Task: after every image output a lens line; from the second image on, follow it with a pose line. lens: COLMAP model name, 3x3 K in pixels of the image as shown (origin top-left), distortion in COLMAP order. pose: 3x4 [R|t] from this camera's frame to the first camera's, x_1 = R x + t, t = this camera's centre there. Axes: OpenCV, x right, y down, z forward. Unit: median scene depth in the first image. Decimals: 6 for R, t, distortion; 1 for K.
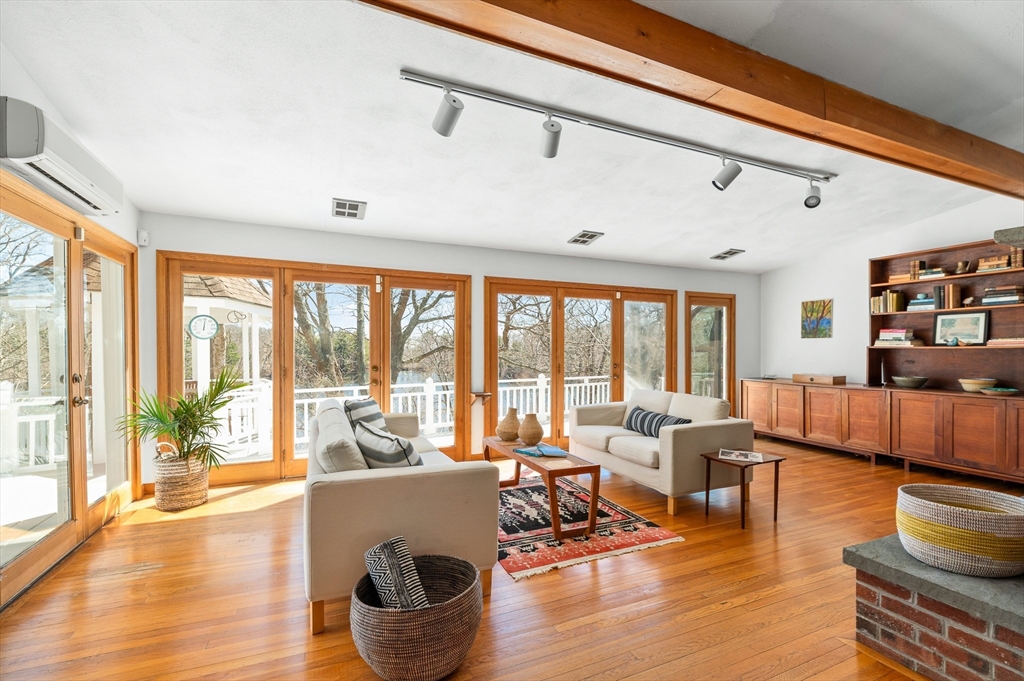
lens RADIAL K [[453.6, 0, 518.6], [0, 453.6, 354.8], [0, 0, 1]] dist [0.000267, -0.000725]
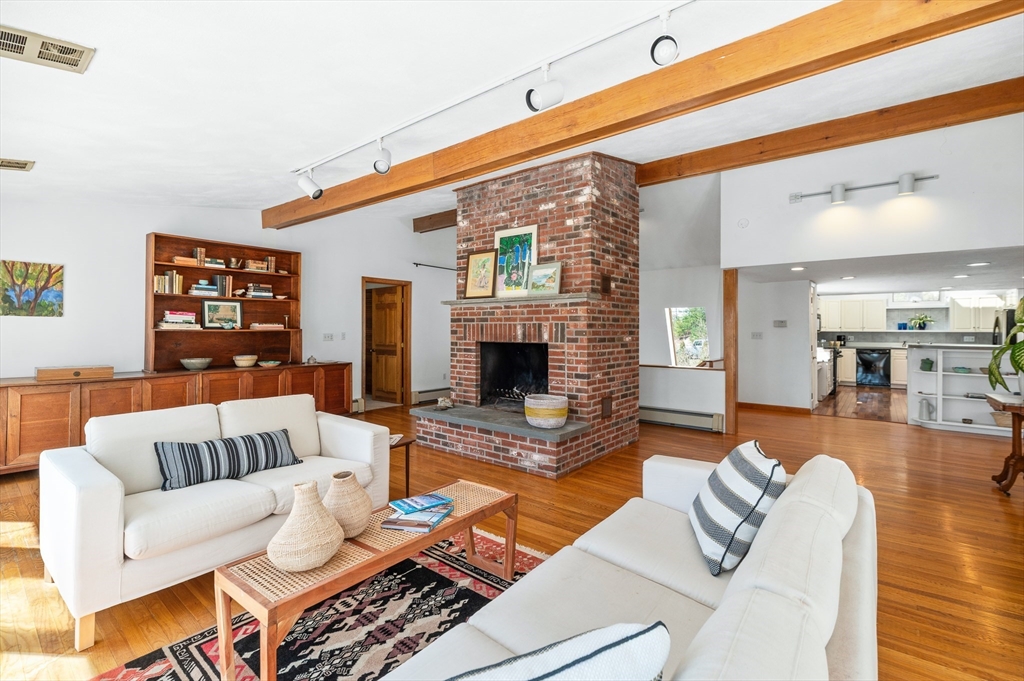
lens RADIAL K [[453.6, 0, 516.5], [0, 453.6, 330.0], [0, 0, 1]] dist [0.000267, -0.000725]
pose [[-0.468240, -0.005308, 0.883585, -0.449953], [0.006008, 0.999940, 0.009191, -0.025919], [-0.883581, 0.009612, -0.468180, 0.982508]]
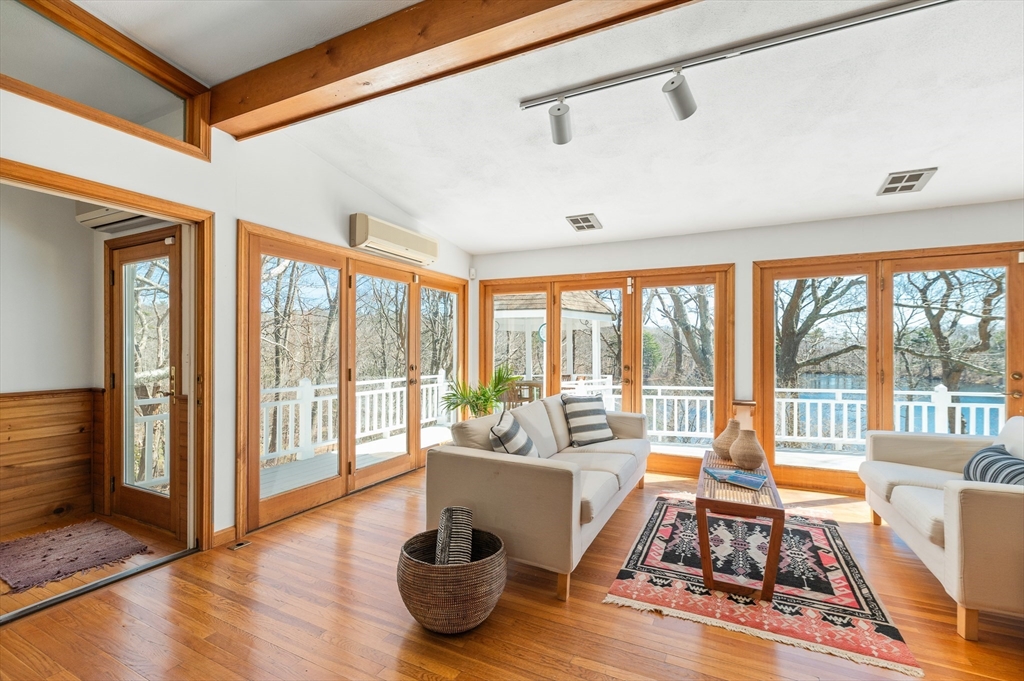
lens RADIAL K [[453.6, 0, 512.8], [0, 453.6, 346.0], [0, 0, 1]] dist [0.000267, -0.000725]
pose [[0.638803, -0.007589, -0.769333, 0.348579], [-0.008043, 0.999831, -0.016541, -0.000684], [0.769328, 0.016754, 0.638634, 0.159654]]
